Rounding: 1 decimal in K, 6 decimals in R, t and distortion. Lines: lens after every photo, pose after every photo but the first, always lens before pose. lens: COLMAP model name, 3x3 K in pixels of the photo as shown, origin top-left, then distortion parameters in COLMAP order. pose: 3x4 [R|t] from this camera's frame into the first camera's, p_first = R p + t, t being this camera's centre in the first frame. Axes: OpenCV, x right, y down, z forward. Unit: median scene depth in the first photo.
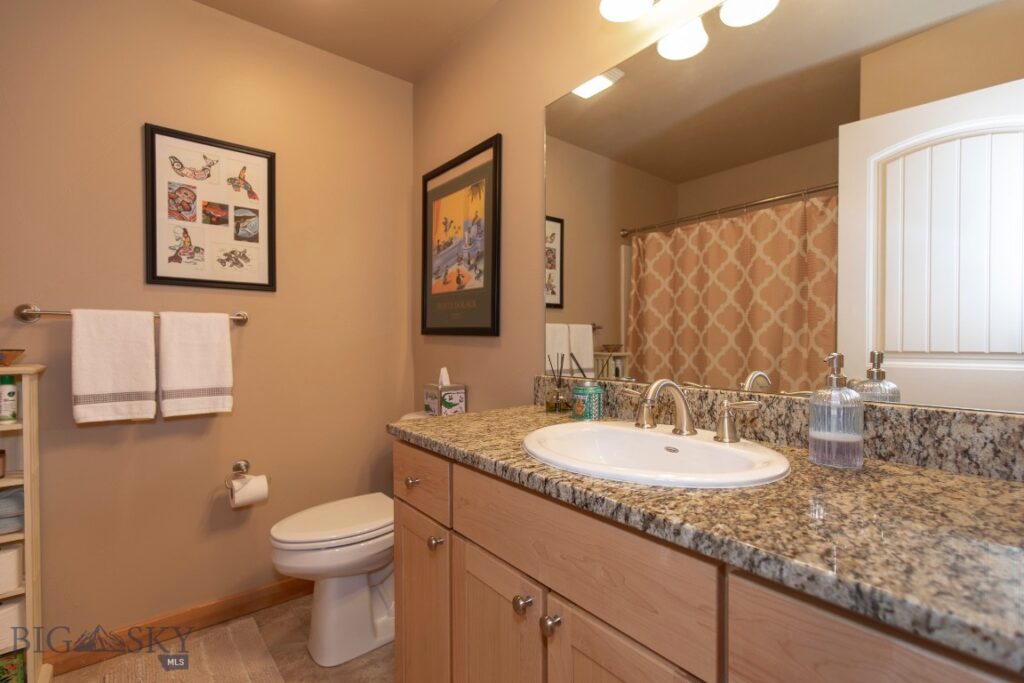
lens RADIAL K [[462.7, 0, 513.2], [0, 462.7, 345.5], [0, 0, 1]] dist [0.007786, -0.002117]
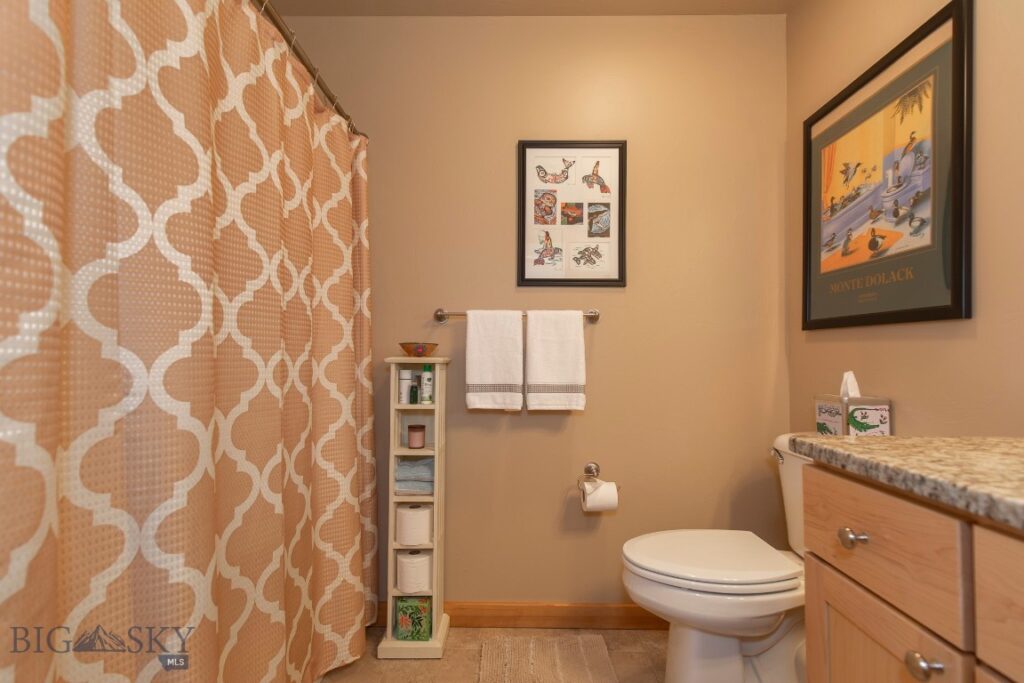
lens RADIAL K [[462.7, 0, 517.2], [0, 462.7, 347.5], [0, 0, 1]] dist [0.007786, -0.002117]
pose [[0.781586, -0.009604, -0.623724, -0.111120], [-0.015639, 0.999265, -0.034984, 0.046492], [0.623602, 0.037098, 0.780861, 0.152188]]
